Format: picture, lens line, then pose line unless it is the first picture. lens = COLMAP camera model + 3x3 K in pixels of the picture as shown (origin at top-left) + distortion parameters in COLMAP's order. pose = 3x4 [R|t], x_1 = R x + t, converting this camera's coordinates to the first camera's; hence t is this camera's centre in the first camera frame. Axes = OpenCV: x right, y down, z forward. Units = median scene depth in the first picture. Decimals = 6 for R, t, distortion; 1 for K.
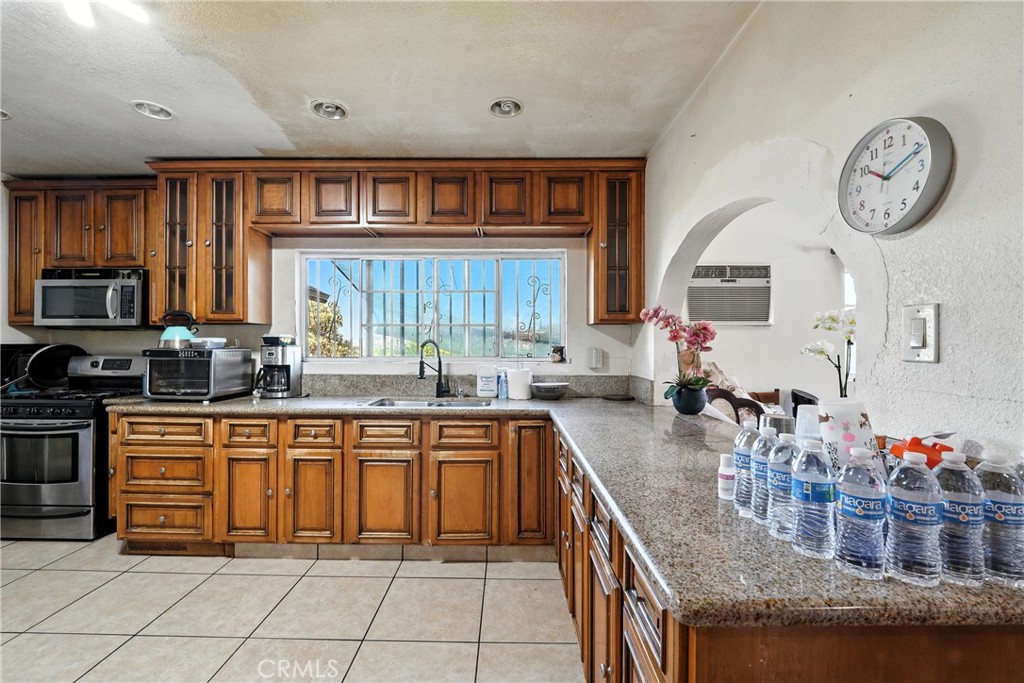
lens RADIAL K [[423.6, 0, 506.9], [0, 423.6, 344.7], [0, 0, 1]] dist [-0.008796, -0.002008]
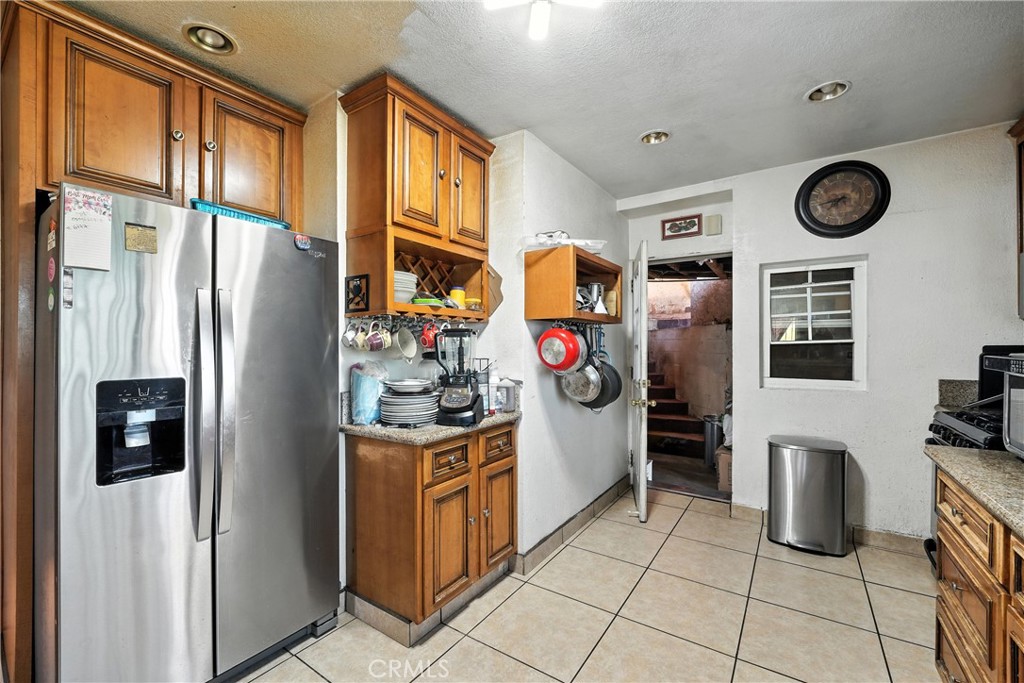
lens RADIAL K [[423.6, 0, 507.7], [0, 423.6, 344.2], [0, 0, 1]] dist [-0.008796, -0.002008]
pose [[-0.566592, -0.003677, -0.823990, -0.070699], [0.000870, 0.999987, -0.005060, -0.000548], [0.823998, -0.003584, -0.566582, 0.740638]]
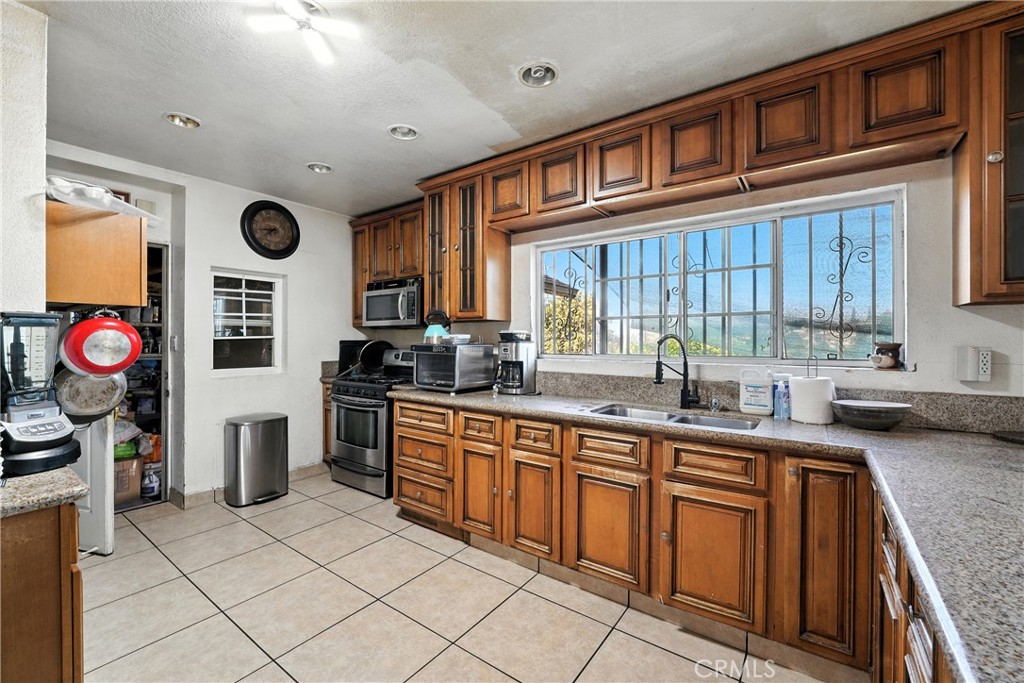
lens RADIAL K [[423.6, 0, 505.1], [0, 423.6, 341.9], [0, 0, 1]] dist [-0.008796, -0.002008]
pose [[0.804936, 0.001324, -0.593360, 0.038408], [0.001028, 0.999993, 0.003627, -0.000963], [0.593360, -0.003530, 0.804929, 0.194739]]
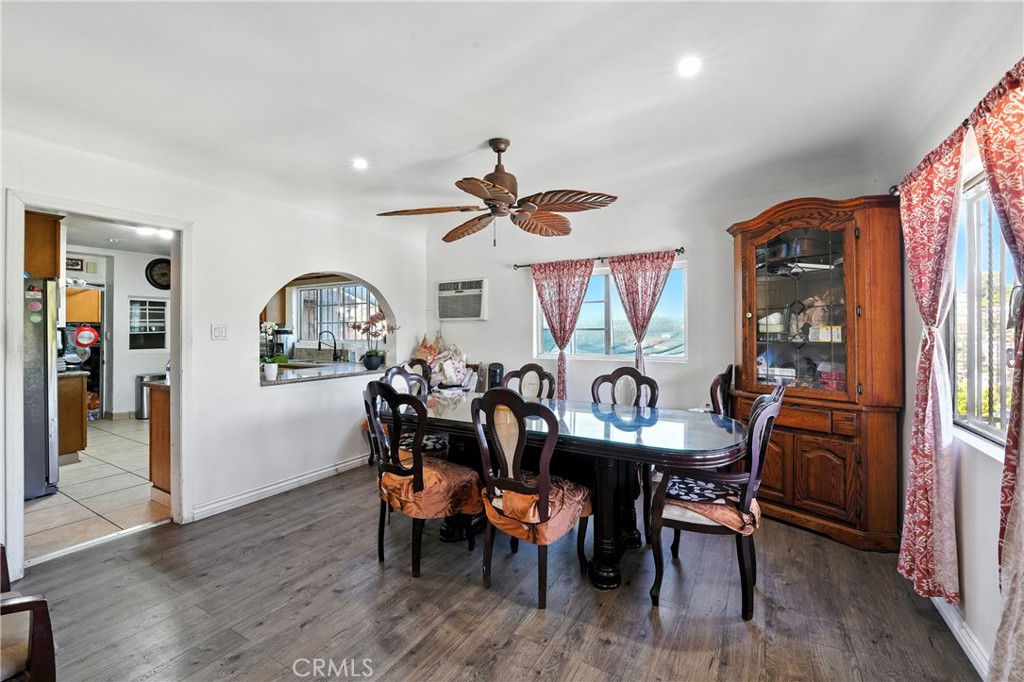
lens RADIAL K [[423.6, 0, 498.7], [0, 423.6, 328.4], [0, 0, 1]] dist [-0.008796, -0.002008]
pose [[0.861562, -0.008621, -0.507579, 1.564629], [0.006047, 0.999959, -0.006719, -0.006093], [0.507617, 0.002720, 0.861579, -0.286635]]
